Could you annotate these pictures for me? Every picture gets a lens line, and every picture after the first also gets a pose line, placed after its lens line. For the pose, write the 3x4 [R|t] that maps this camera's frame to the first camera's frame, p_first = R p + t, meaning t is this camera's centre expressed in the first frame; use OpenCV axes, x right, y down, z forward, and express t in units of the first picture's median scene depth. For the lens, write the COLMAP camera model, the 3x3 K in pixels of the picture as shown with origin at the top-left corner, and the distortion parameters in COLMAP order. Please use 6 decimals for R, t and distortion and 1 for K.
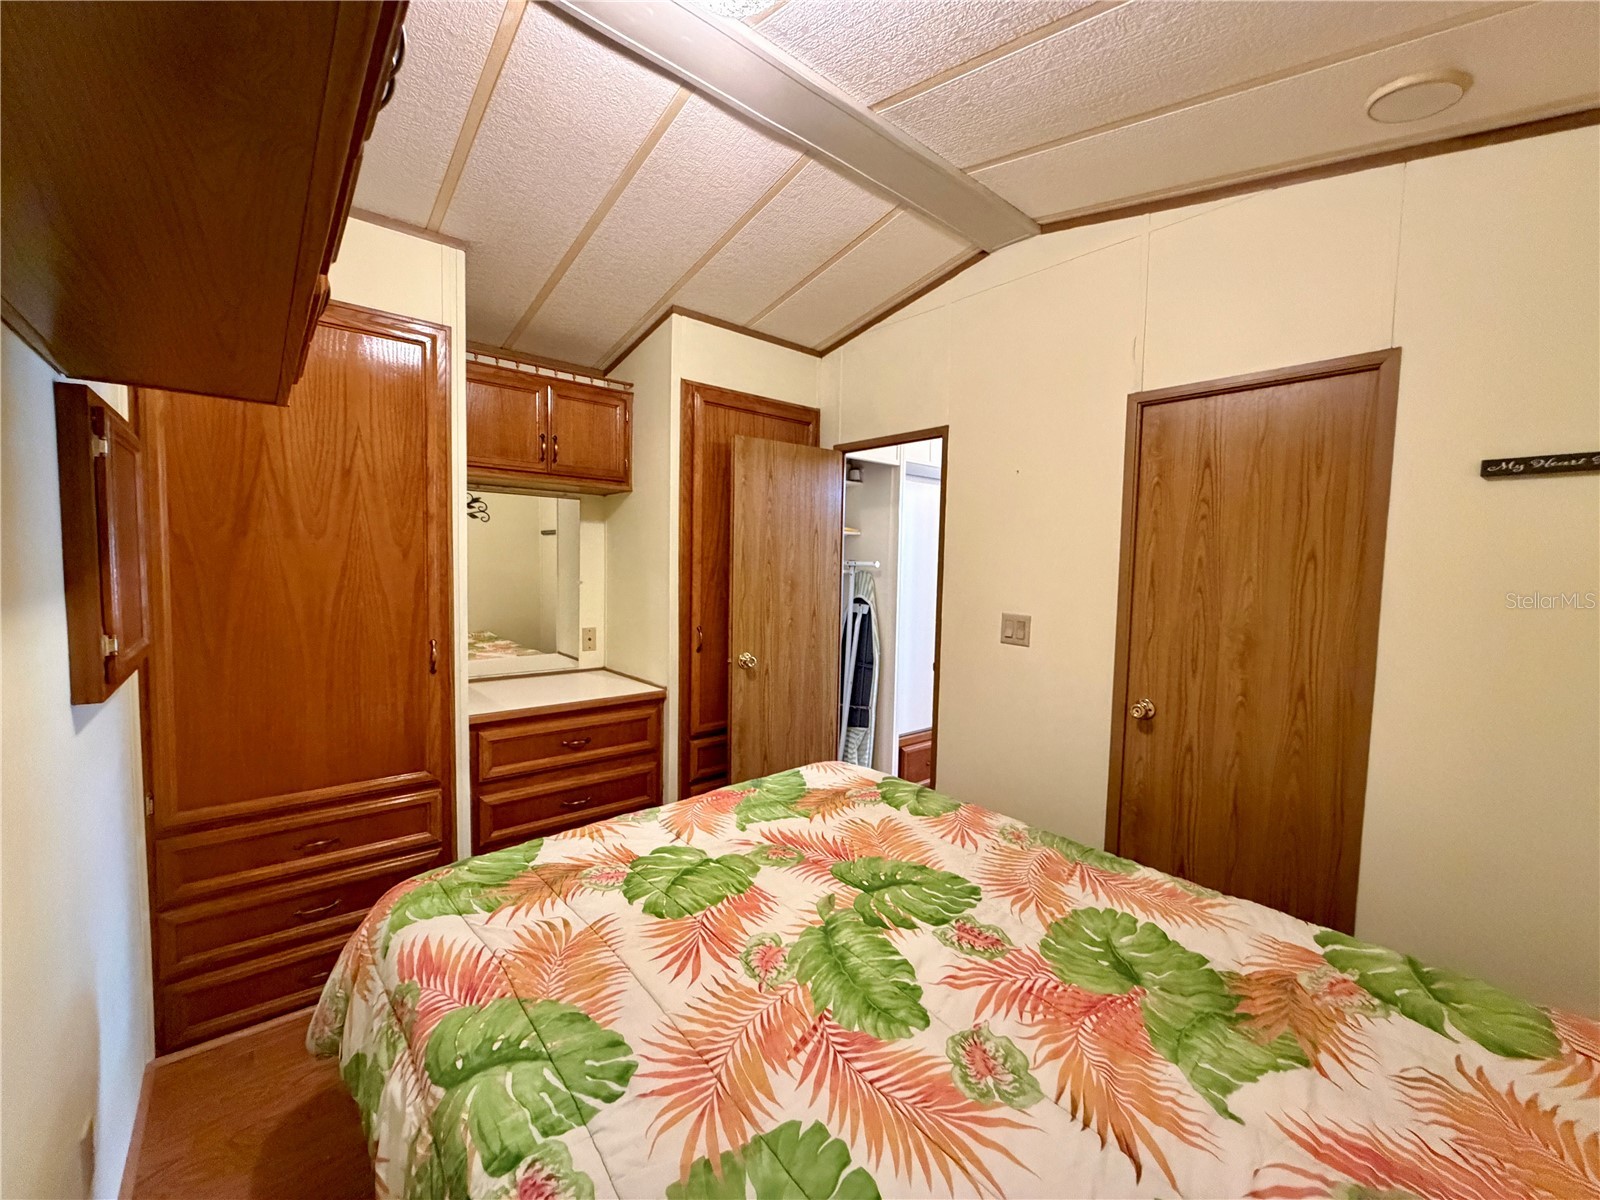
lens RADIAL K [[641.1, 0, 800.0], [0, 641.1, 600.0], [0, 0, 1]] dist [-0.001591, -0.000064]
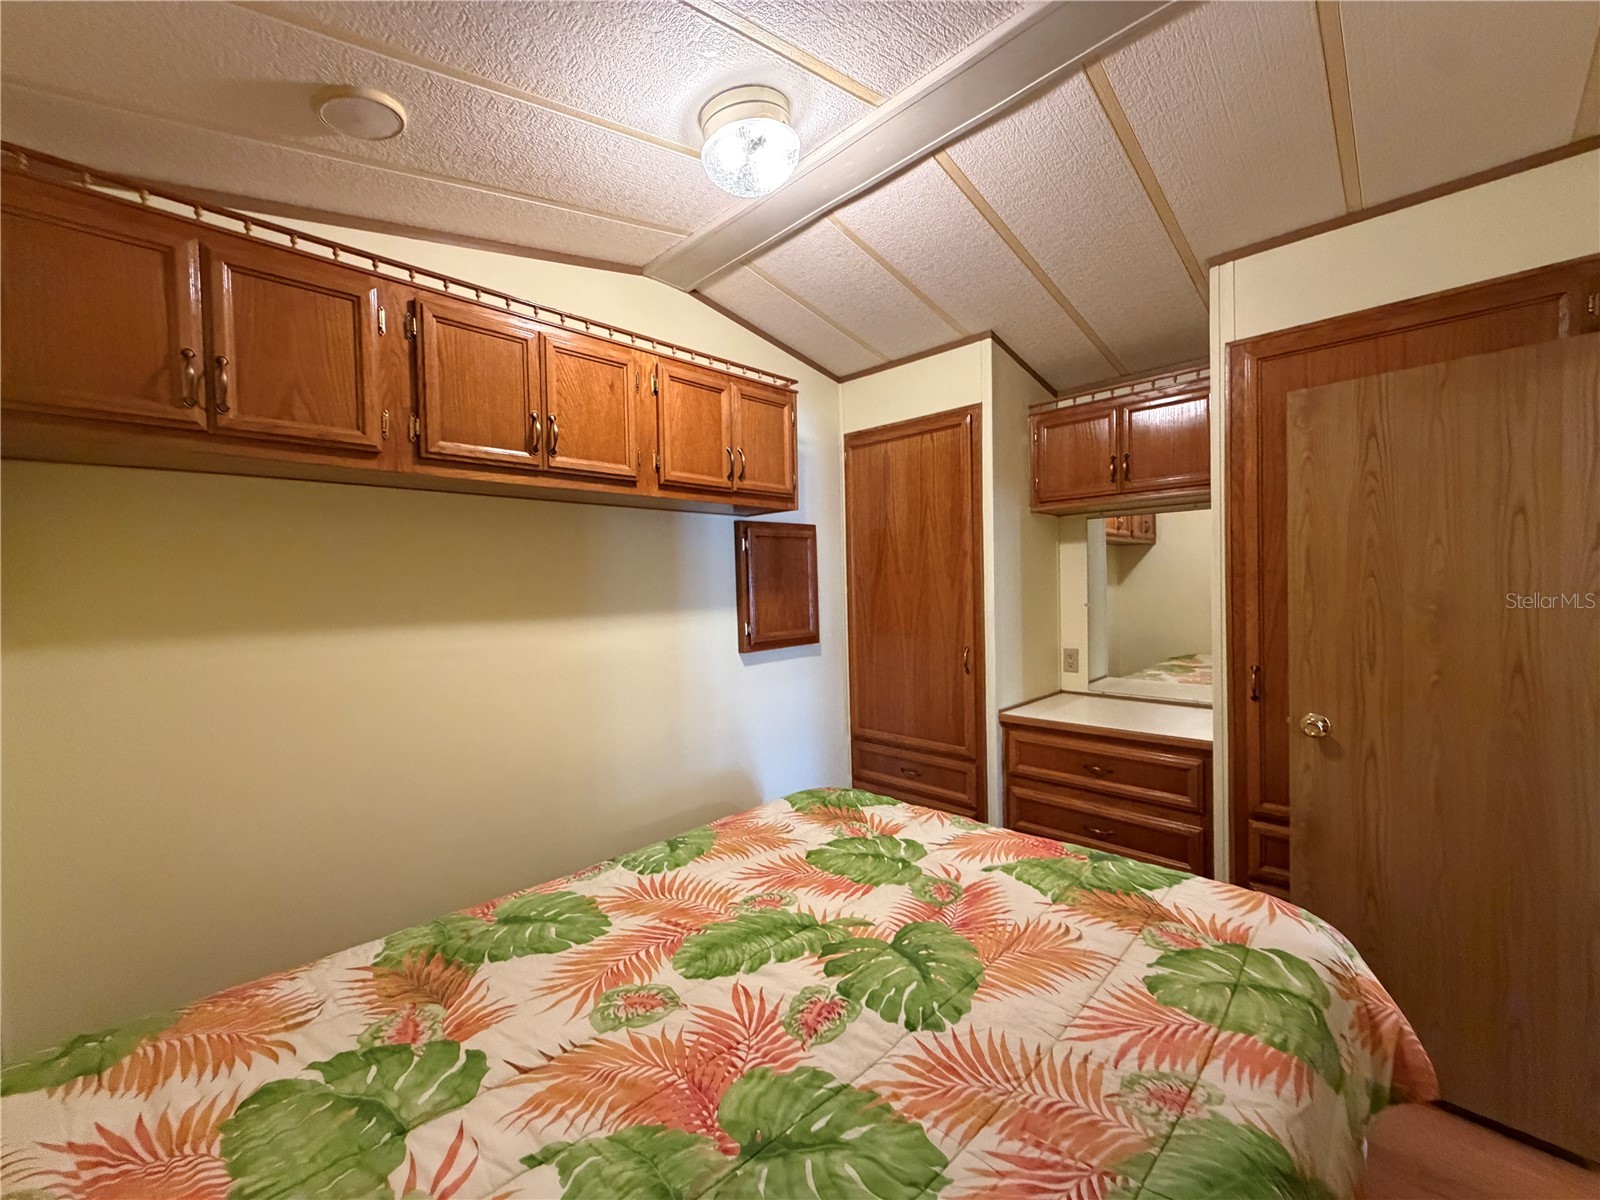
lens RADIAL K [[653.3, 0, 800.0], [0, 653.3, 600.0], [0, 0, 1]] dist [0.001562, 0.000152]
pose [[0.079661, 0.003050, -0.996817, 0.900022], [-0.032625, 0.999468, 0.000451, -0.029108], [0.996288, 0.032485, 0.079718, 0.687612]]
